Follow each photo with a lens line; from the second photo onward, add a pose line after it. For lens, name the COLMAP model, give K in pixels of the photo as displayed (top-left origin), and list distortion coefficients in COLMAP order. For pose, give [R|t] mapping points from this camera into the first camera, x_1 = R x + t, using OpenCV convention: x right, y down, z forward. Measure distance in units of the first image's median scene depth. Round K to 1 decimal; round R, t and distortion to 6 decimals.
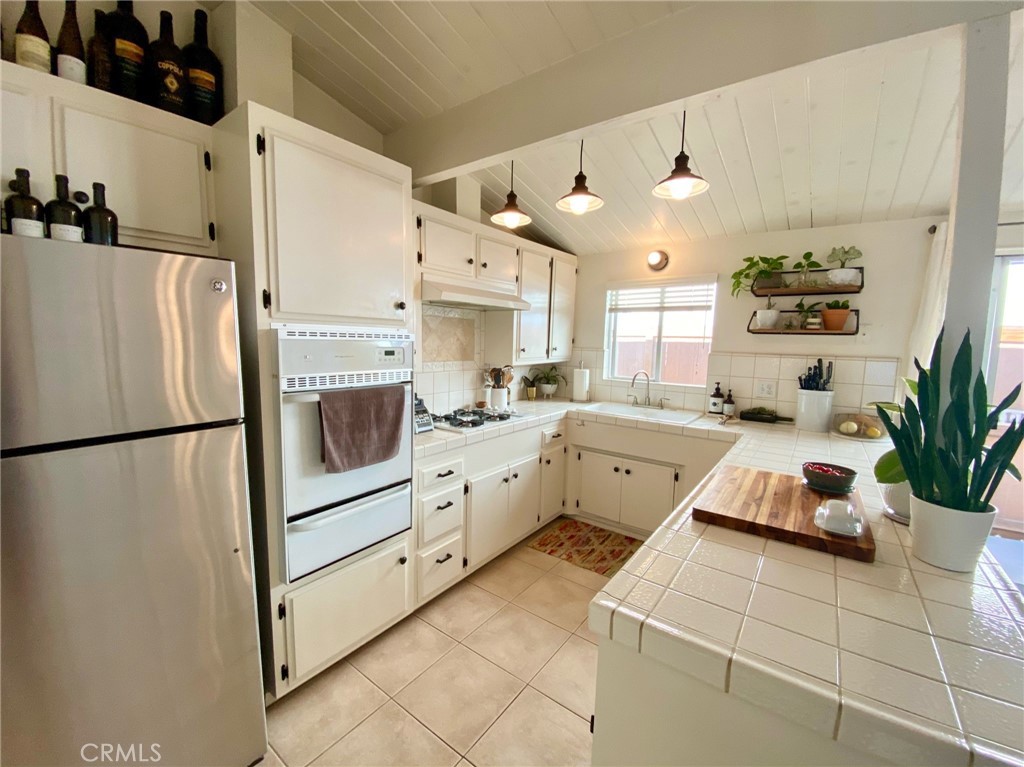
lens RADIAL K [[411.9, 0, 510.0], [0, 411.9, 391.1], [0, 0, 1]] dist [0.036137, -0.032441]
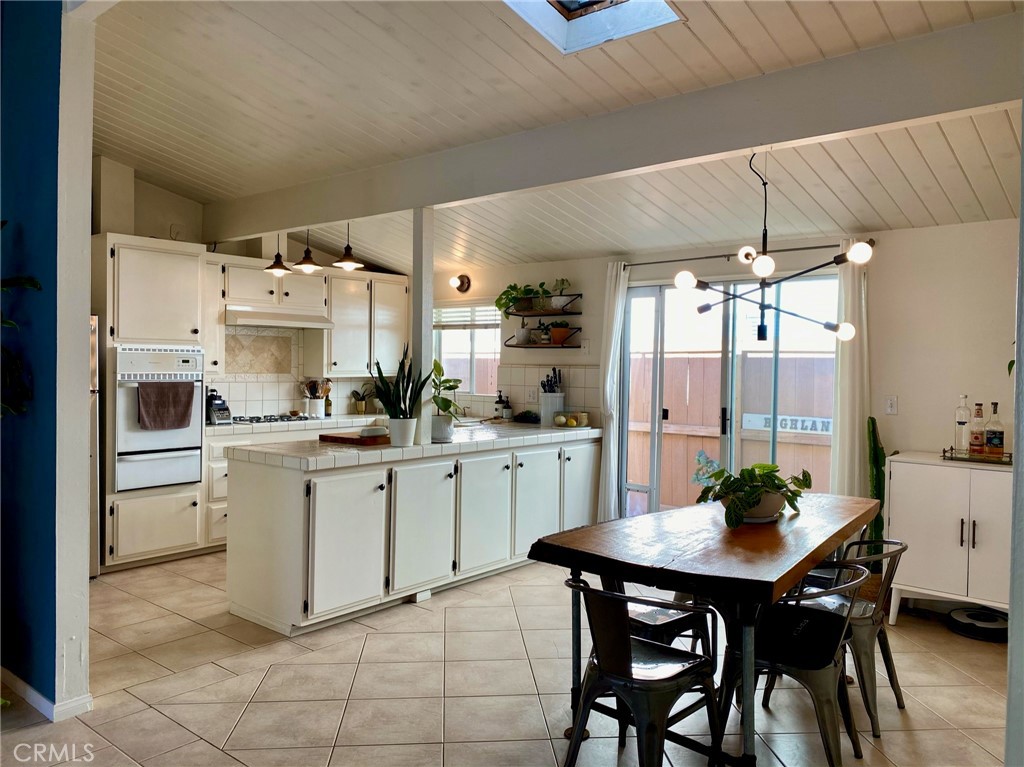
lens RADIAL K [[769.0, 0, 512.0], [0, 769.0, 383.5], [0, 0, 1]] dist [0.017358, -0.007602]
pose [[0.999000, -0.007371, -0.044101, 0.804840], [0.003039, 0.995231, -0.097500, 0.210150], [0.044610, 0.097268, 0.994258, -1.387146]]
